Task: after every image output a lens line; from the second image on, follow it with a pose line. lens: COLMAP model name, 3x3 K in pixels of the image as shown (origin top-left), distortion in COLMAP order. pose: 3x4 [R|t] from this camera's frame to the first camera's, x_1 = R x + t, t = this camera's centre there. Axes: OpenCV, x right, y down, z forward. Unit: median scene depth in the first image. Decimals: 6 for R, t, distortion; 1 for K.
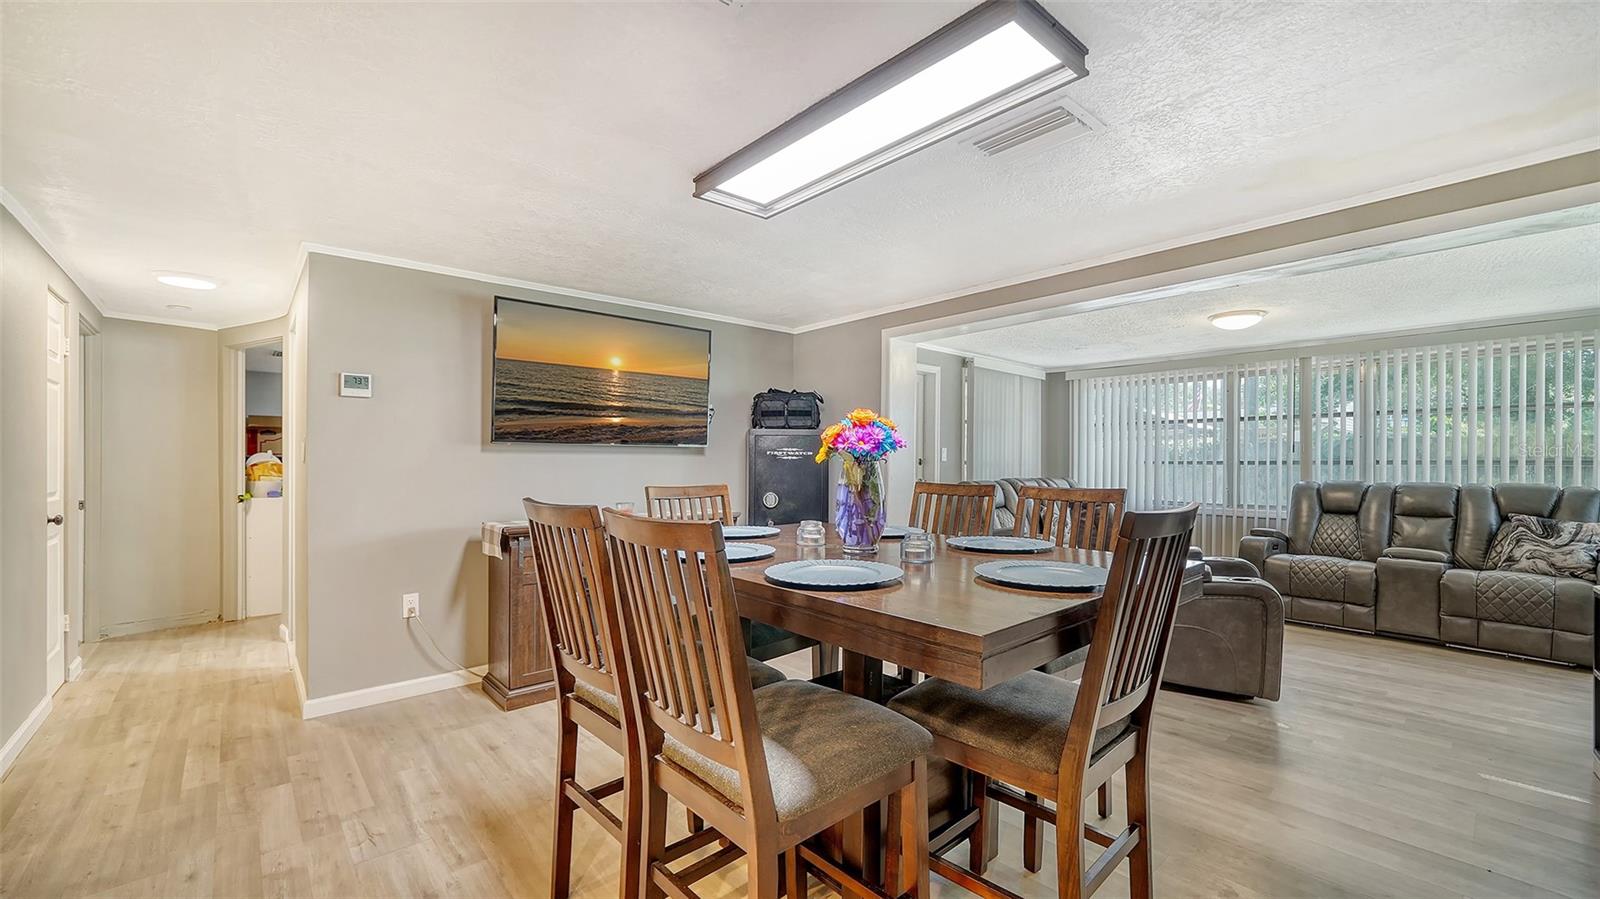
lens RADIAL K [[634.0, 0, 808.3], [0, 634.0, 470.3], [0, 0, 1]] dist [-0.004723, 0.002087]
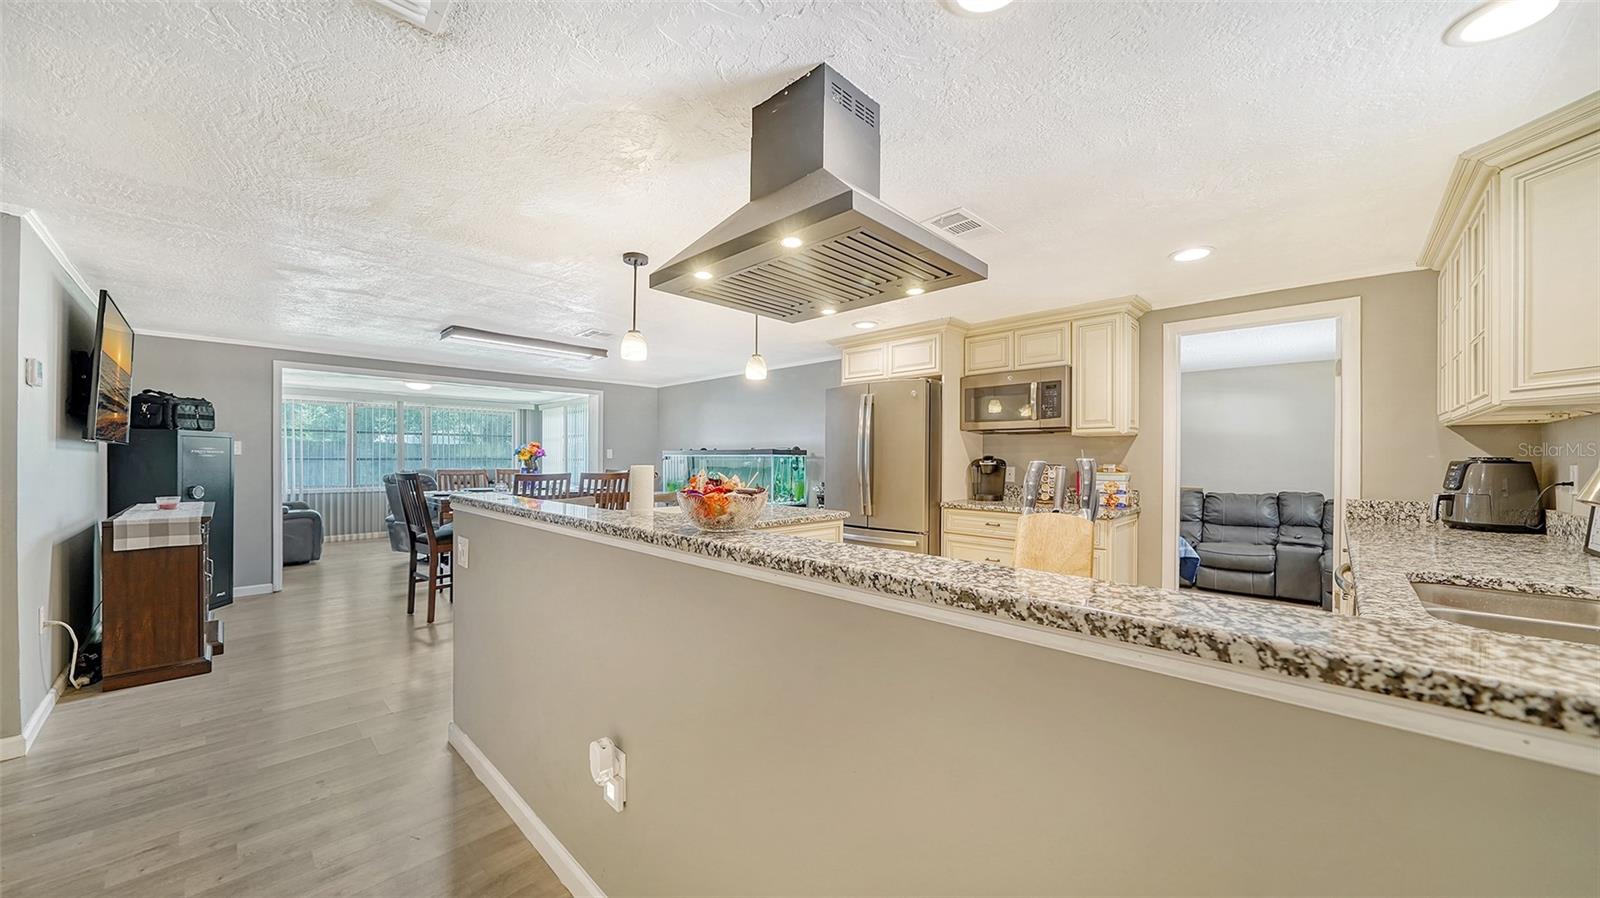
lens RADIAL K [[560.1, 0, 782.6], [0, 560.1, 456.3], [0, 0, 1]] dist [-0.006722, 0.000219]
pose [[-0.050705, 0.003963, 0.998706, -1.086128], [0.012366, 0.999918, -0.003340, -0.003073], [-0.998637, 0.012180, -0.050750, -0.000085]]
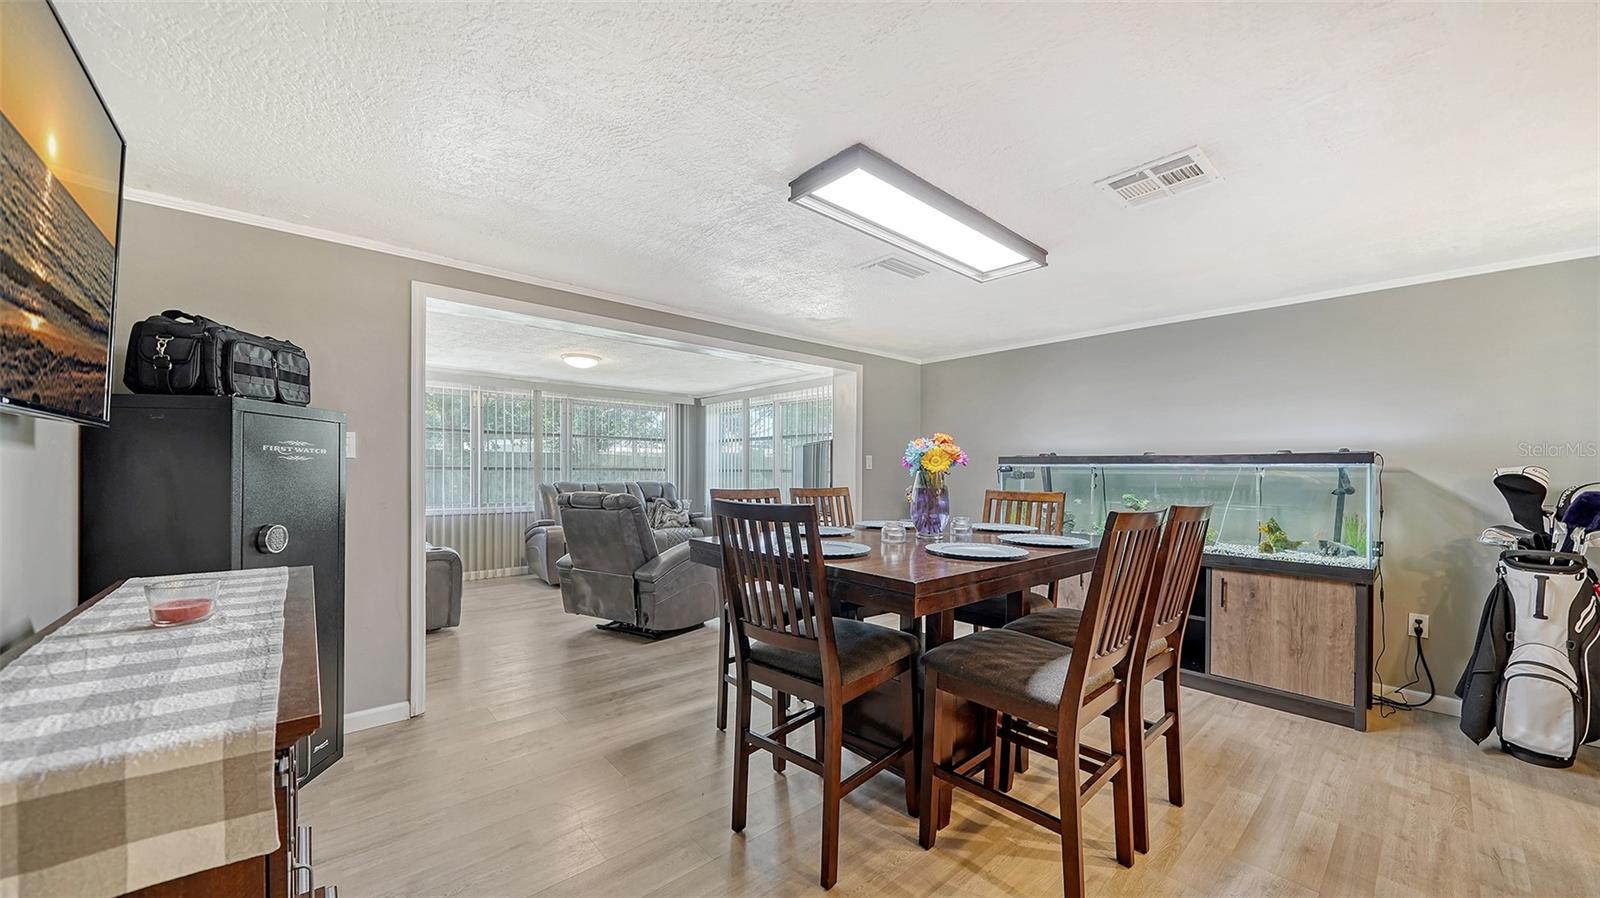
lens RADIAL K [[560.1, 0, 788.6], [0, 560.1, 471.7], [0, 0, 1]] dist [-0.006722, 0.000219]
pose [[0.023745, -0.002690, 0.999714, -0.488969], [0.003743, 0.999990, 0.002602, -0.008755], [-0.999711, 0.003680, 0.023755, 0.561026]]
